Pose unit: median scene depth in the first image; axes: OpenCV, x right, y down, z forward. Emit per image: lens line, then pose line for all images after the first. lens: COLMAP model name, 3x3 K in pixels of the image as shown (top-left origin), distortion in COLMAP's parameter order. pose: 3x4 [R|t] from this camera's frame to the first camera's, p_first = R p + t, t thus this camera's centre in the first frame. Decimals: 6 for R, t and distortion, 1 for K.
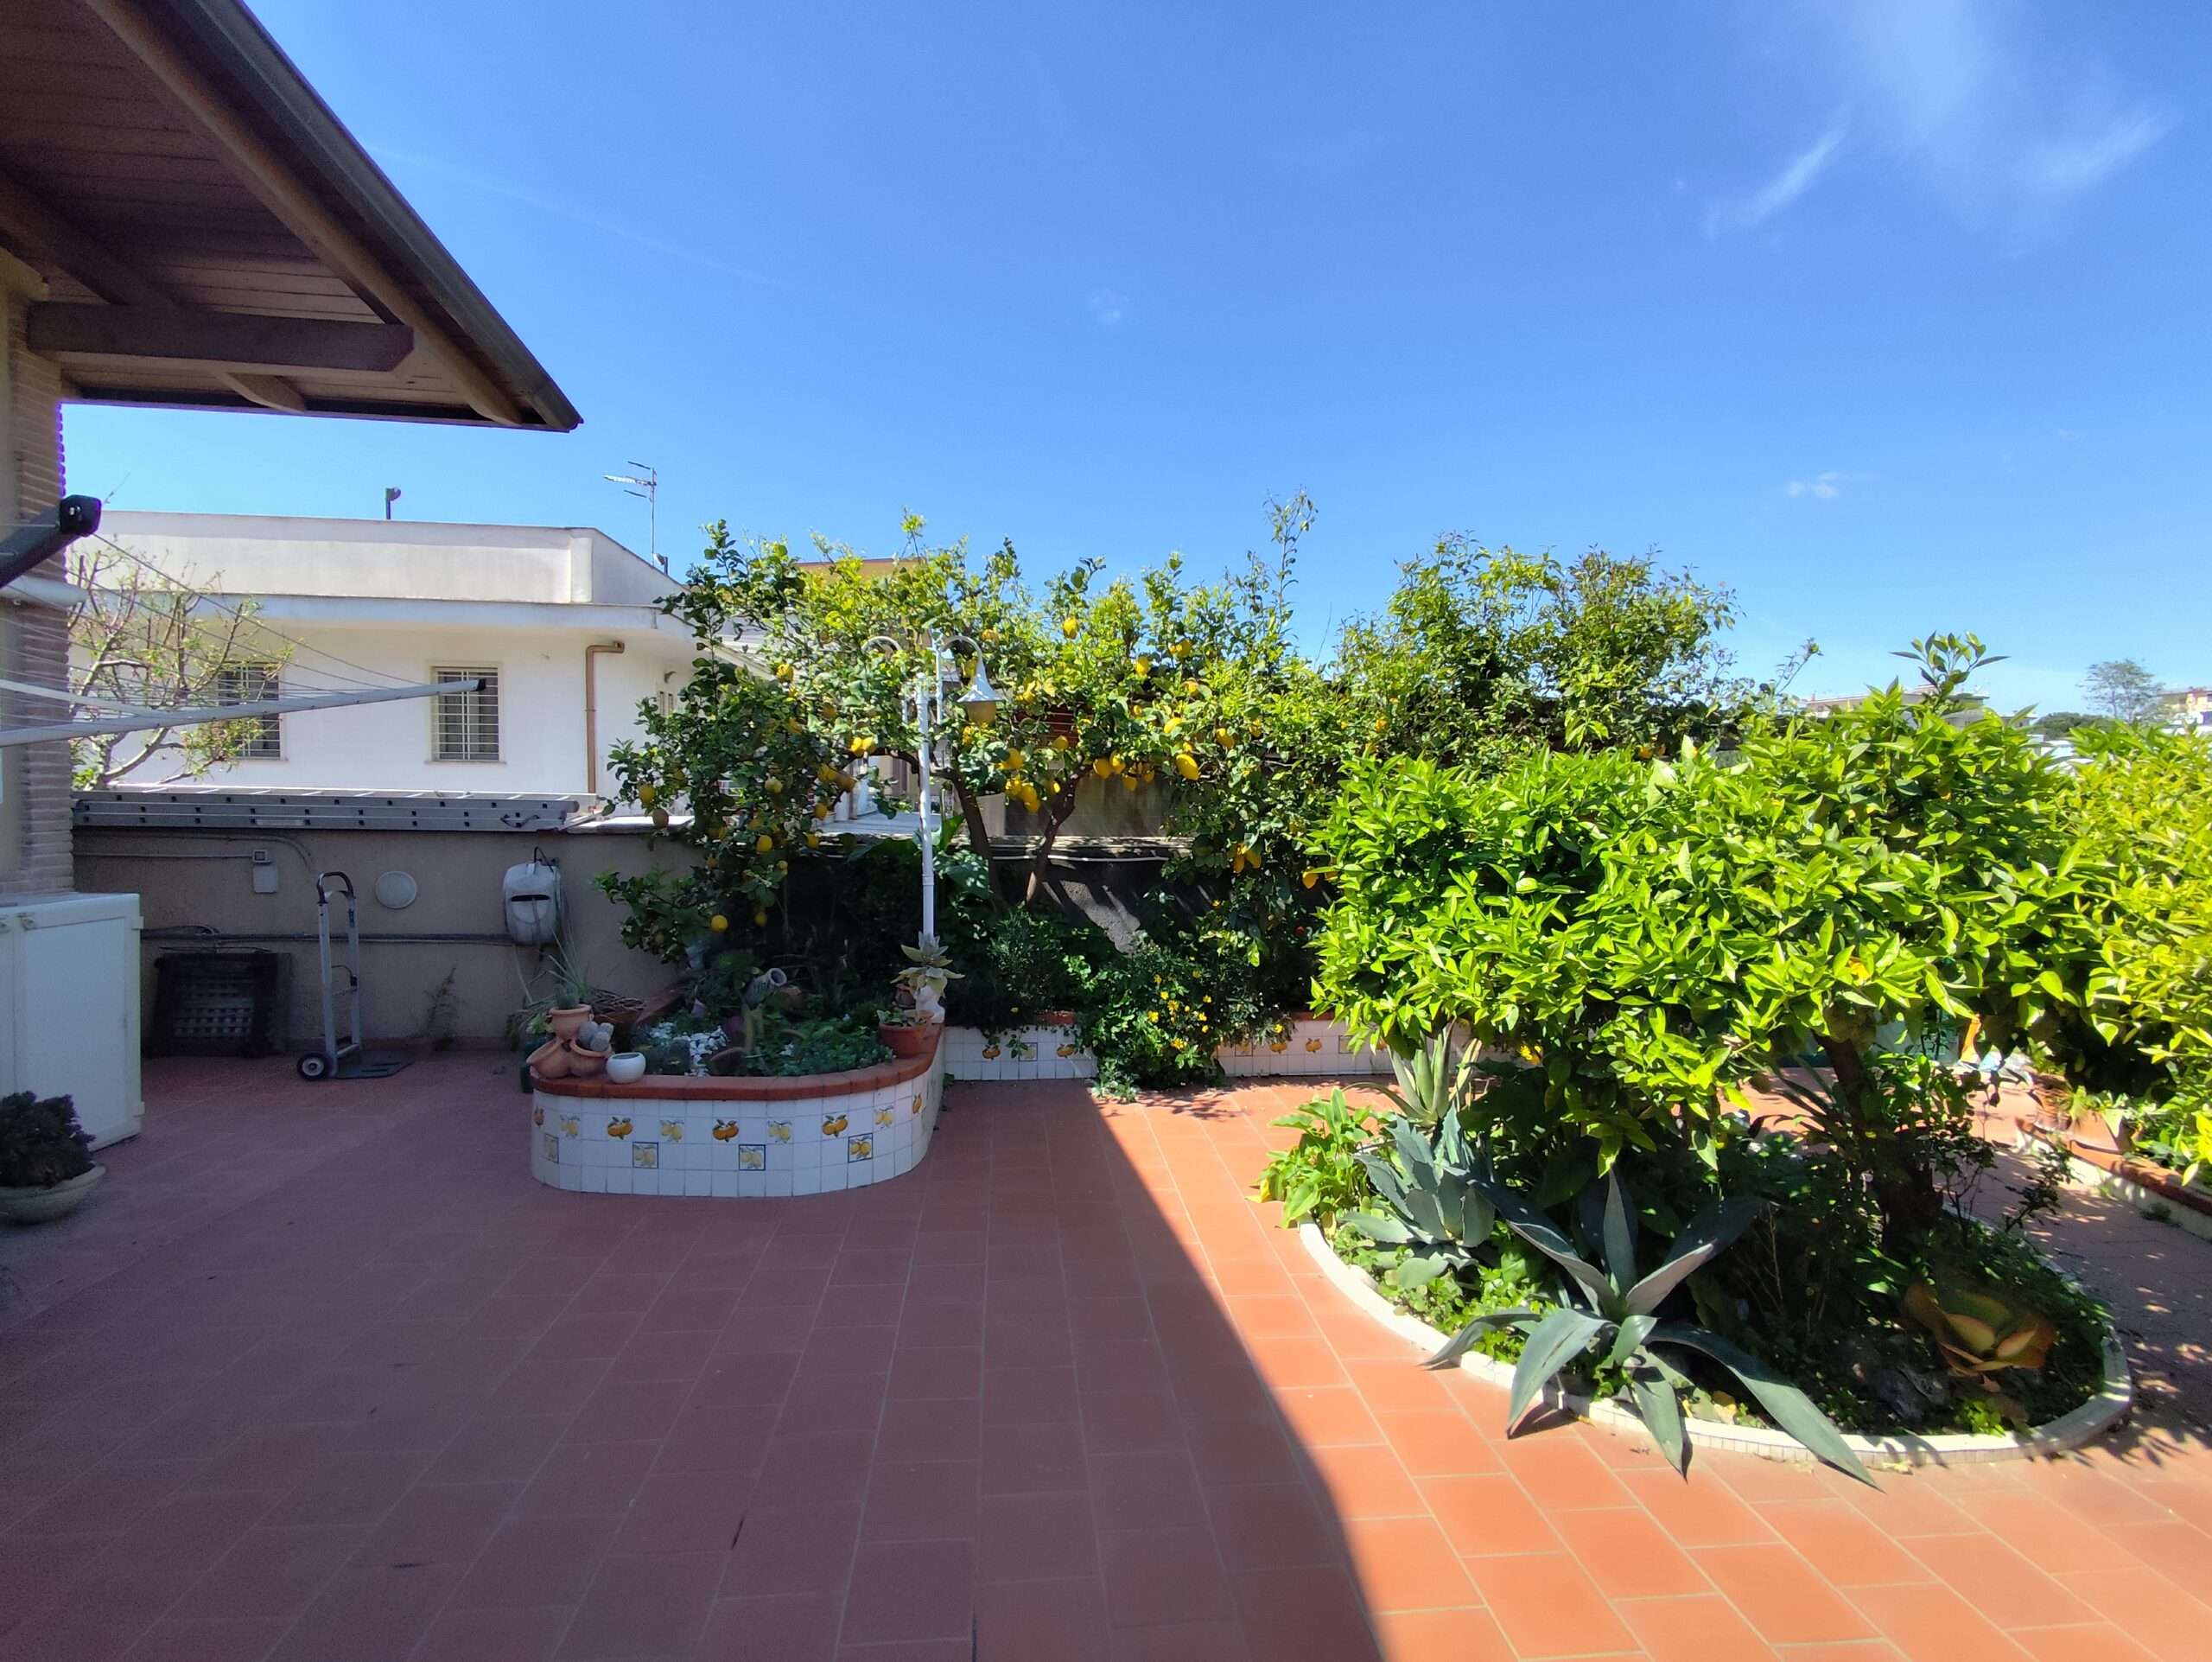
lens RADIAL K [[1008.0, 0, 1109.1], [0, 1008.0, 818.9], [0, 0, 1]] dist [-0.001779, -0.000174]
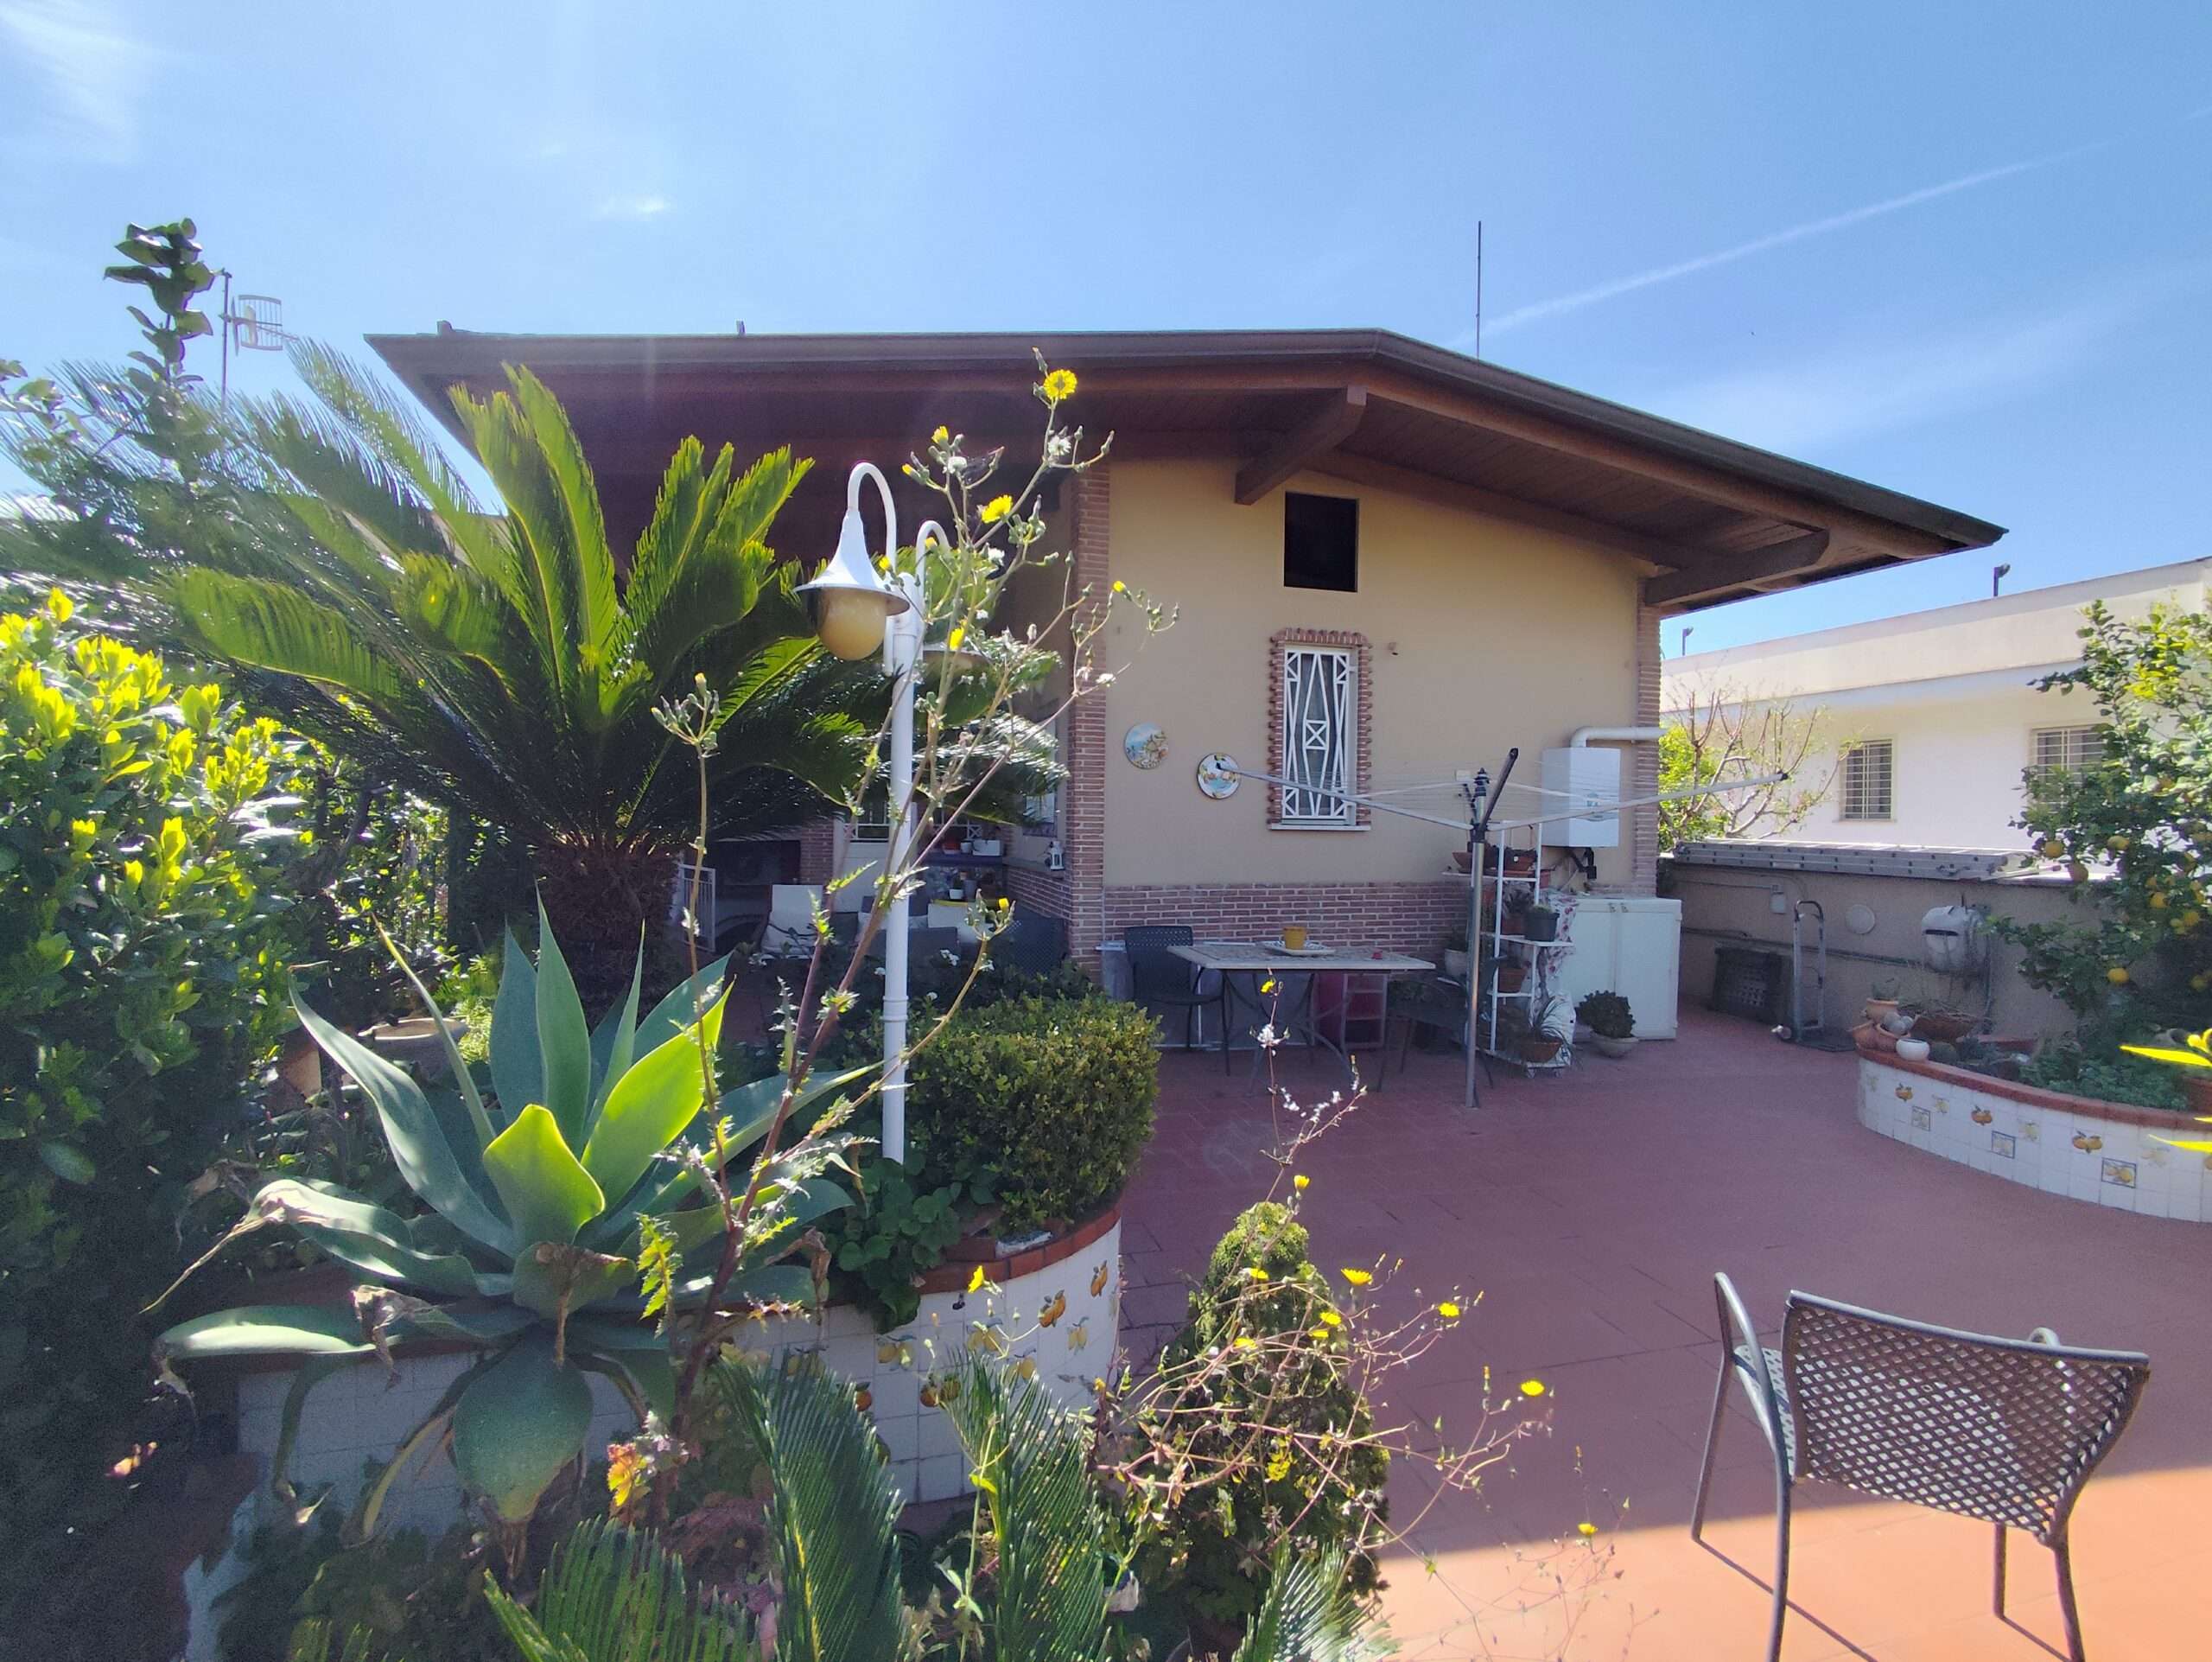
lens RADIAL K [[1008.0, 0, 1108.2], [0, 1008.0, 832.1], [0, 0, 1]] dist [-0.001779, -0.000174]
pose [[0.148780, 0.001016, -0.988870, 0.487799], [-0.047096, 0.998872, -0.006060, 0.011332], [0.987748, 0.047474, 0.148660, -0.191470]]
